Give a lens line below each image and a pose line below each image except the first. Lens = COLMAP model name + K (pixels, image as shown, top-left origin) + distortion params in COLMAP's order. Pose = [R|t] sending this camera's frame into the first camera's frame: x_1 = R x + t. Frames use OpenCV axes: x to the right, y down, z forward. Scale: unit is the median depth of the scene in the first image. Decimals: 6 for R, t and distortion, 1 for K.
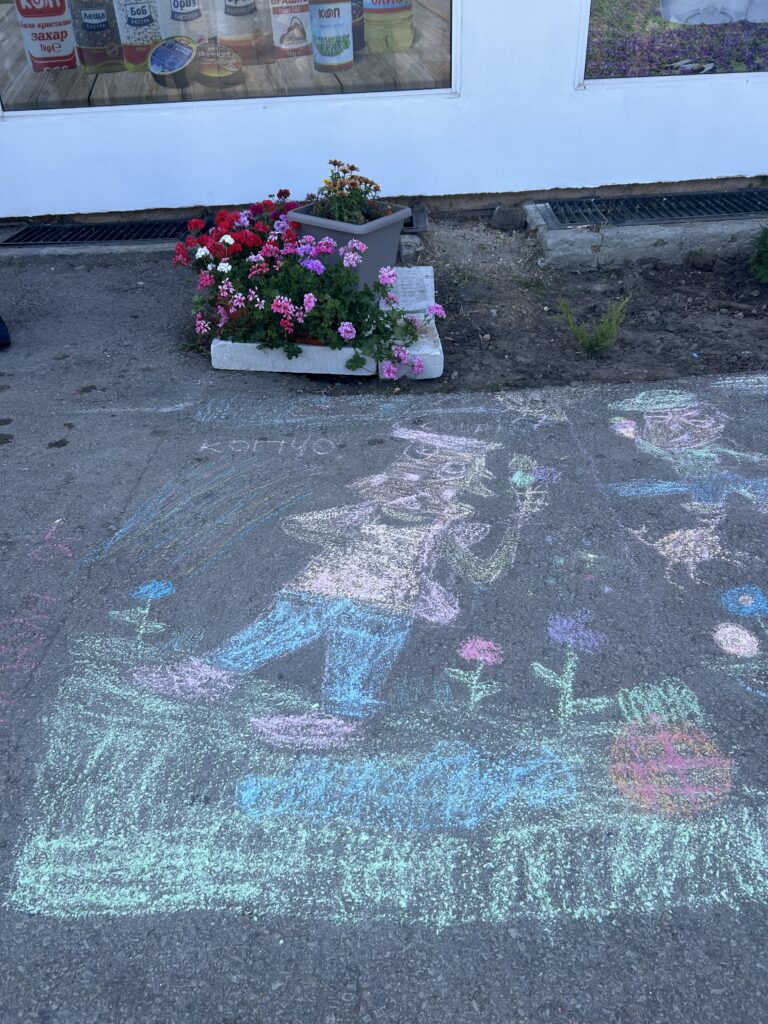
lens RADIAL K [[768.5, 0, 374.4], [0, 768.5, 528.0], [0, 0, 1]] dist [0.044134, -0.050104]
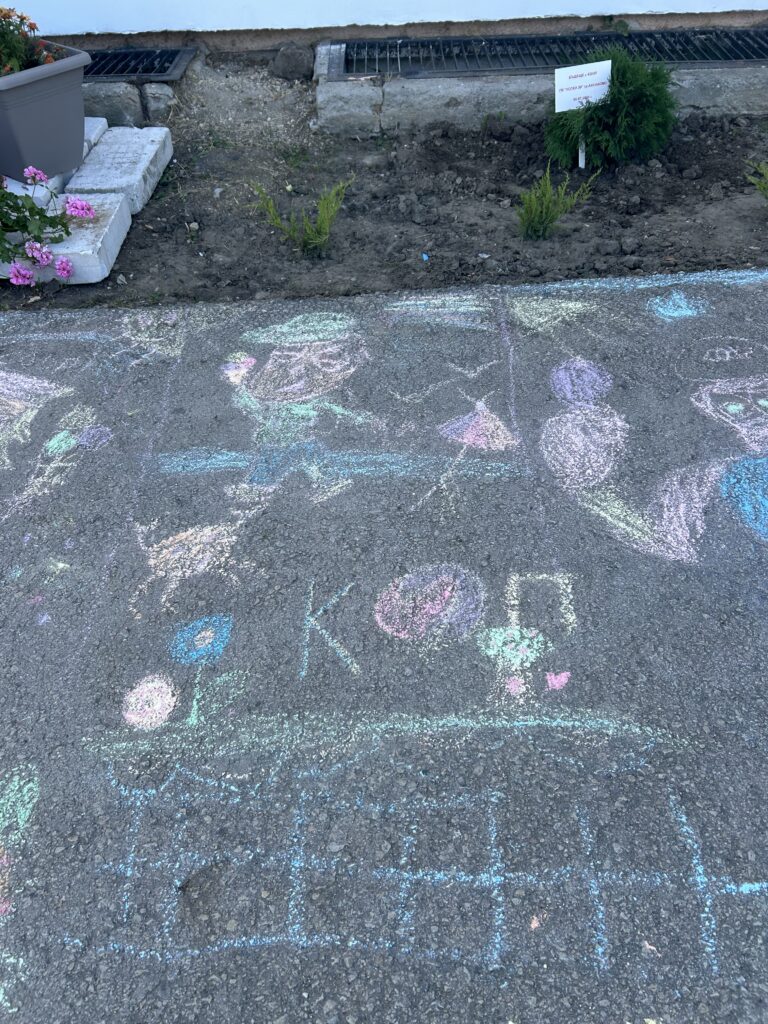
lens RADIAL K [[768.5, 0, 378.9], [0, 768.5, 527.9], [0, 0, 1]] dist [0.044134, -0.050104]
pose [[0.999456, 0.002634, 0.032875, 0.446346], [-0.008354, 0.984515, 0.175100, -0.108682], [-0.031905, -0.175280, 0.984002, 0.177722]]
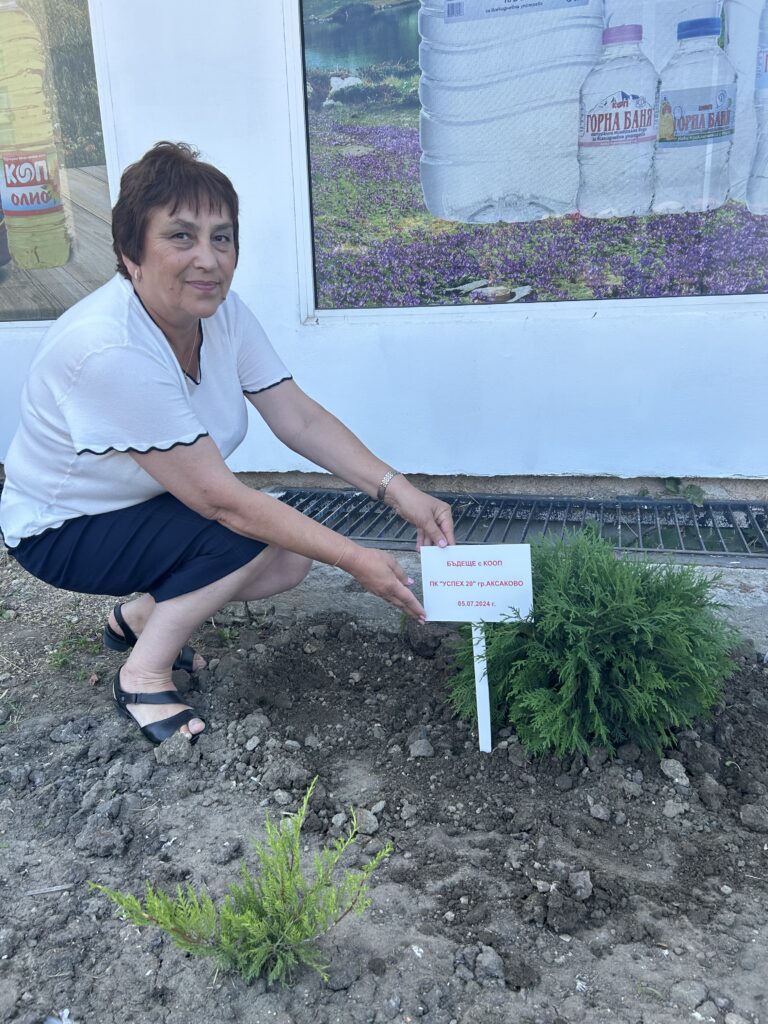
lens RADIAL K [[768.5, 0, 373.4], [0, 768.5, 532.8], [0, 0, 1]] dist [0.044134, -0.050104]
pose [[0.959982, 0.090490, -0.265039, 0.861520], [-0.165779, 0.946358, -0.277350, -0.448645], [0.225724, 0.310189, 0.923489, 0.898829]]
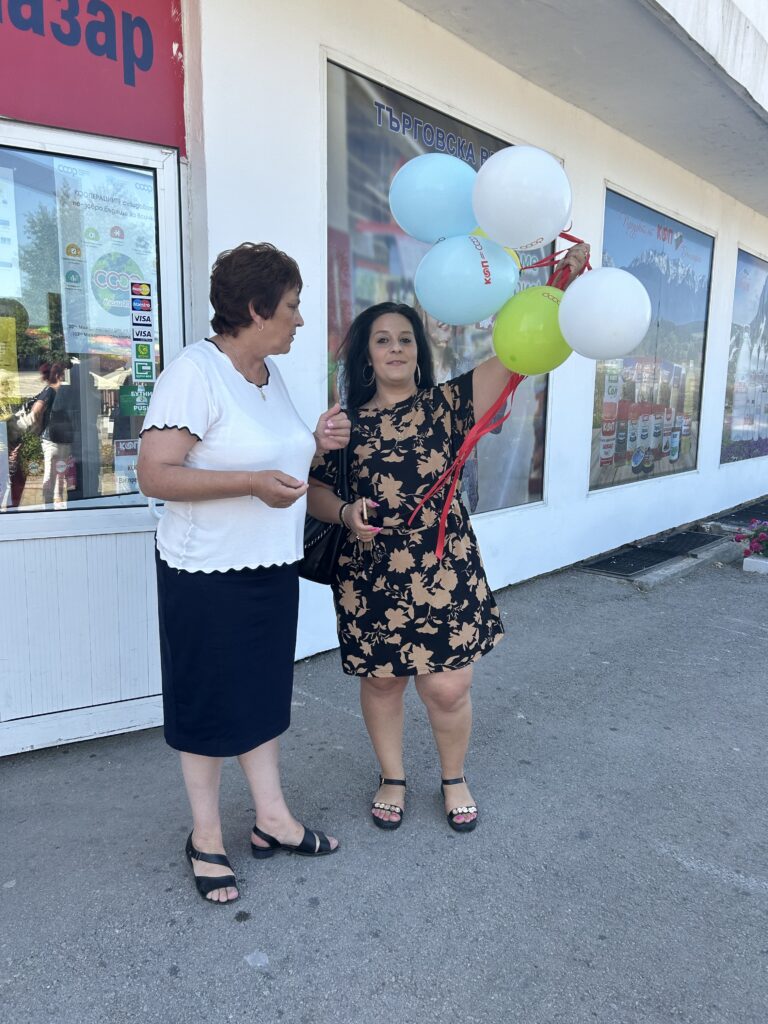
lens RADIAL K [[768.5, 0, 378.1], [0, 768.5, 516.2], [0, 0, 1]] dist [0.044134, -0.050104]
pose [[0.669201, -0.069268, 0.739846, -3.260268], [0.377067, 0.889591, -0.257775, -0.485902], [-0.640305, 0.451475, 0.621434, 0.672197]]
